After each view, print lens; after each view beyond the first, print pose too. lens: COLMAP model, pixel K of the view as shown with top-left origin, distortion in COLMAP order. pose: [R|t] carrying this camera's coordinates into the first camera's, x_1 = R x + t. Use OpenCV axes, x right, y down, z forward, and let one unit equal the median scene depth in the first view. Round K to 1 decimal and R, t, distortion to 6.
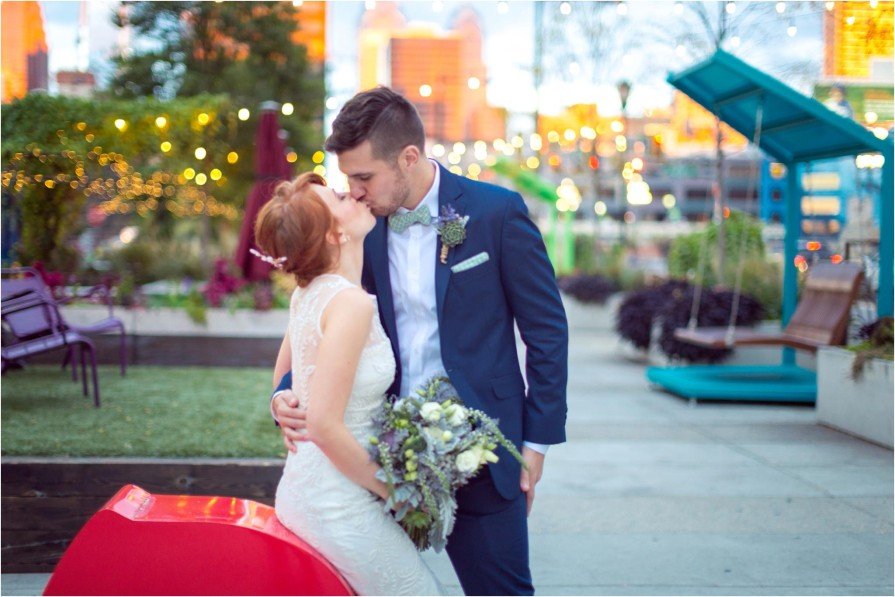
lens RADIAL K [[1277.0, 0, 446.0], [0, 1277.0, 298.2], [0, 0, 1]] dist [0.019037, 0.062658]
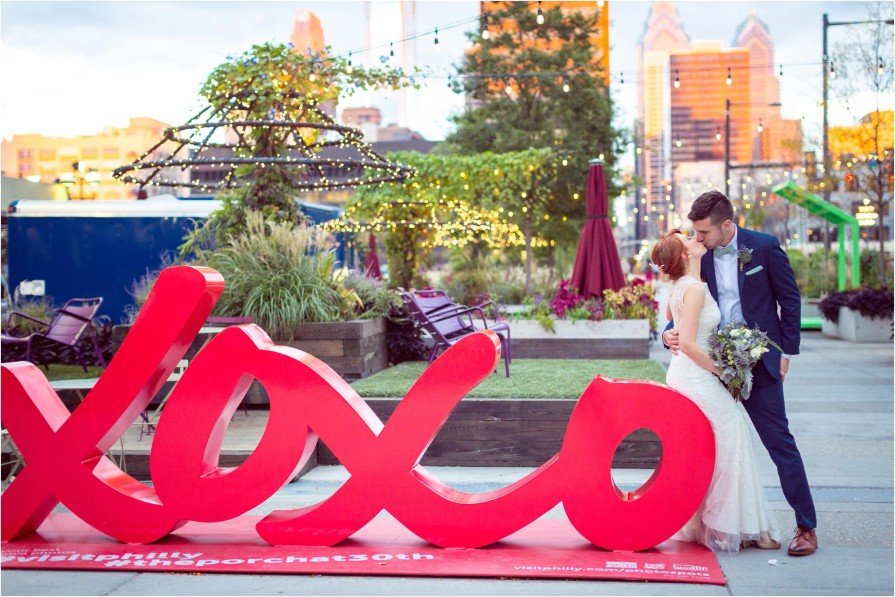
lens RADIAL K [[1386.2, 0, 448.2], [0, 1386.2, 294.4], [0, 0, 1]] dist [0.039892, 0.042678]
pose [[0.978624, -0.025766, -0.204036, -0.002628], [0.020340, 0.999383, -0.028649, 0.019326], [0.204648, 0.023887, 0.978544, -0.371358]]
